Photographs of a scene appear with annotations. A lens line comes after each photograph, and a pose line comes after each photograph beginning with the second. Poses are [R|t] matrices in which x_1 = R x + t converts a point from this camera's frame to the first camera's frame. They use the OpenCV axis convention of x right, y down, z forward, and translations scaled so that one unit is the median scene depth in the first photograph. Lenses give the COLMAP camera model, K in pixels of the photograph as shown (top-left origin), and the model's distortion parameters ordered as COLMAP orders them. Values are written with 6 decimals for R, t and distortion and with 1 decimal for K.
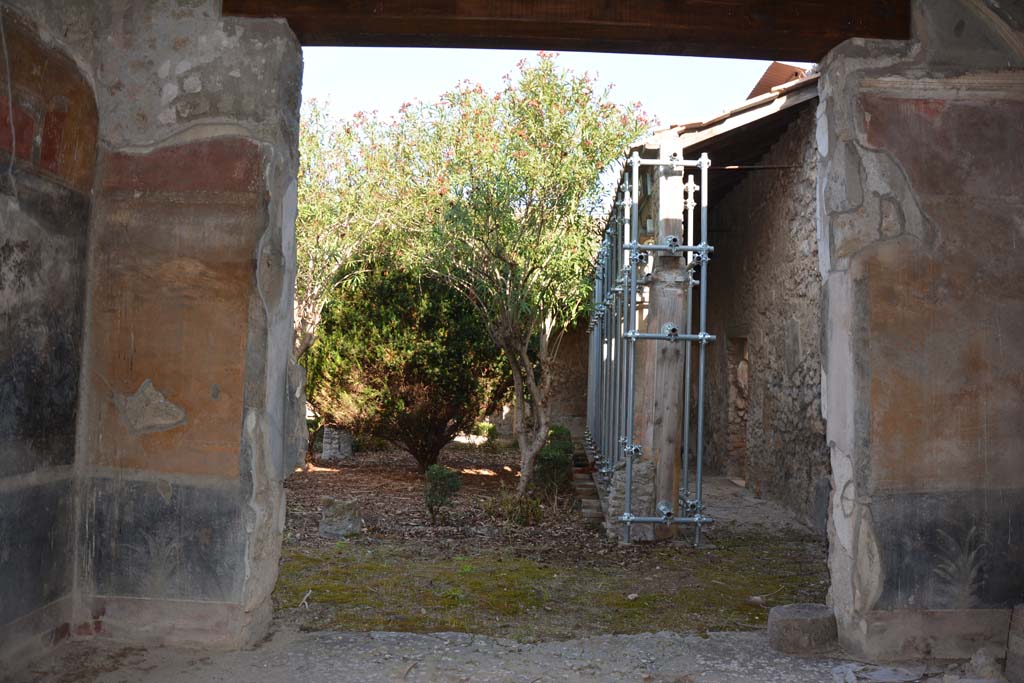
lens RADIAL K [[801.0, 0, 512.0], [0, 801.0, 341.5], [0, 0, 1]] dist [-0.160296, 0.128324]
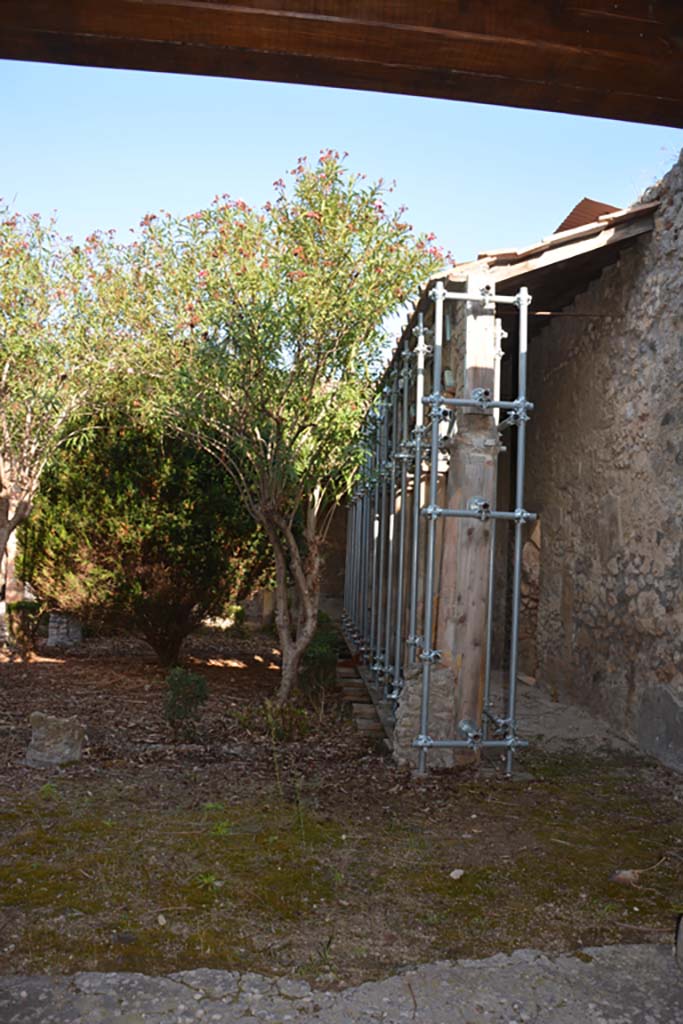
lens RADIAL K [[801.0, 0, 346.7], [0, 801.0, 516.6], [0, 0, 1]] dist [-0.160296, 0.128324]
pose [[0.993358, 0.016222, 0.113912, -0.020915], [-0.016343, 0.999866, 0.000133, -0.001123], [-0.113895, -0.001994, 0.993491, 0.190870]]
